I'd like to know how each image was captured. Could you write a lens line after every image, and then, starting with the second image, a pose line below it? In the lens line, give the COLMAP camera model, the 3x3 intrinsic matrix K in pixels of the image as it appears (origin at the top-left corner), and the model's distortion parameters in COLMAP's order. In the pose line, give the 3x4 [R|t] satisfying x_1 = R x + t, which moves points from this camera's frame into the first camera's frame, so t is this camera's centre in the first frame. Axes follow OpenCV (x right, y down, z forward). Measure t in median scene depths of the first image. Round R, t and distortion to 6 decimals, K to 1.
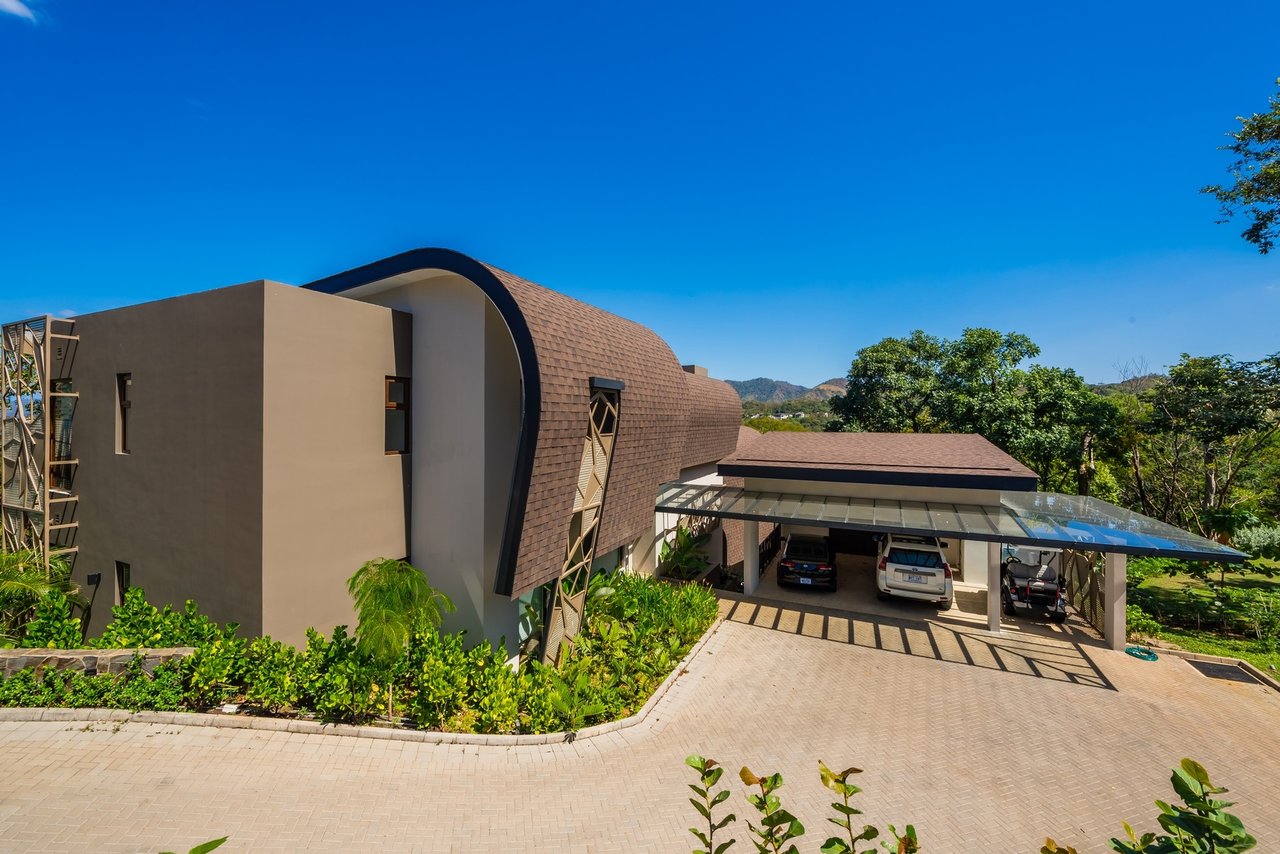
lens RADIAL K [[478.4, 0, 662.4], [0, 478.4, 416.2], [0, 0, 1]] dist [-0.000140, 0.000121]
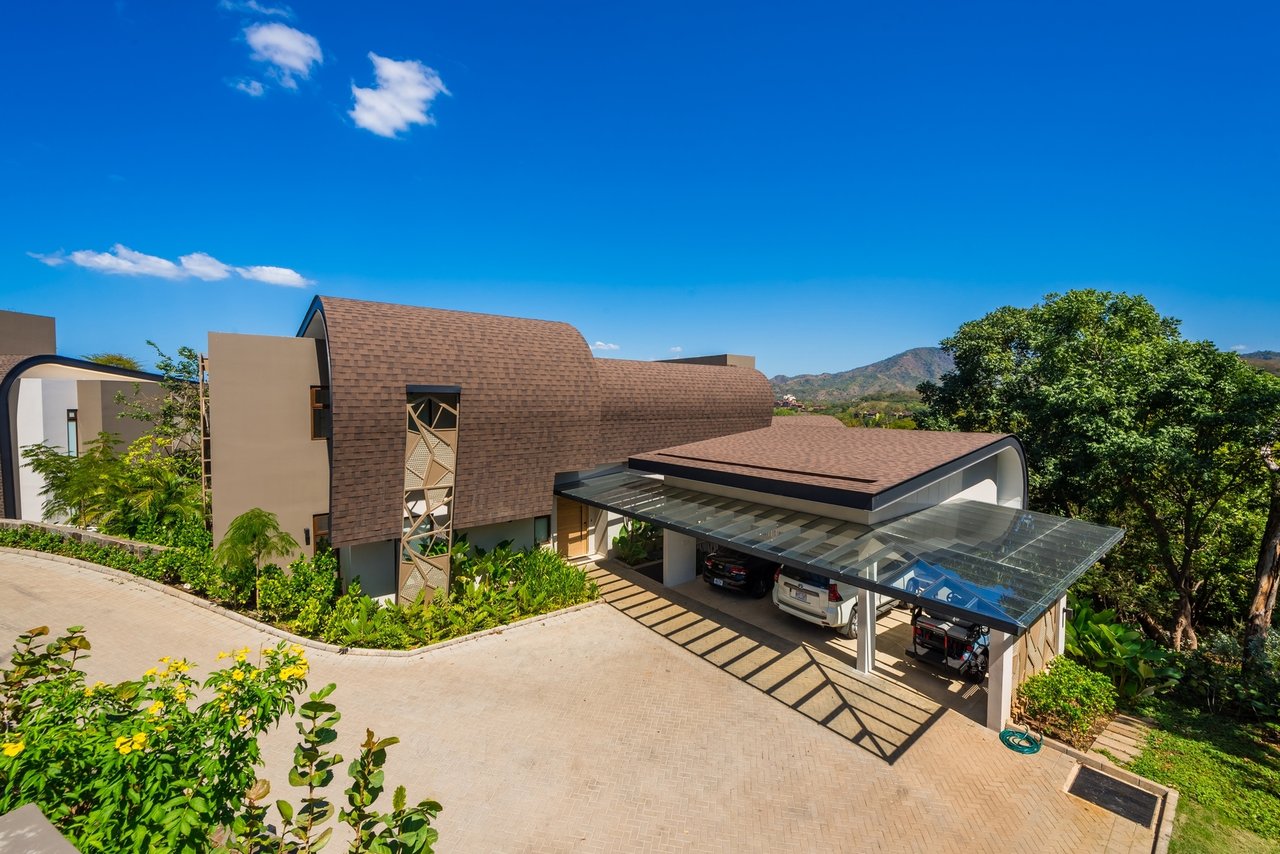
lens RADIAL K [[478.4, 0, 662.4], [0, 478.4, 416.2], [0, 0, 1]] dist [-0.000140, 0.000121]
pose [[0.905836, 0.012833, -0.423435, 0.787361], [0.001290, 0.999453, 0.033051, -0.031027], [0.423627, -0.030485, 0.905323, 0.107954]]
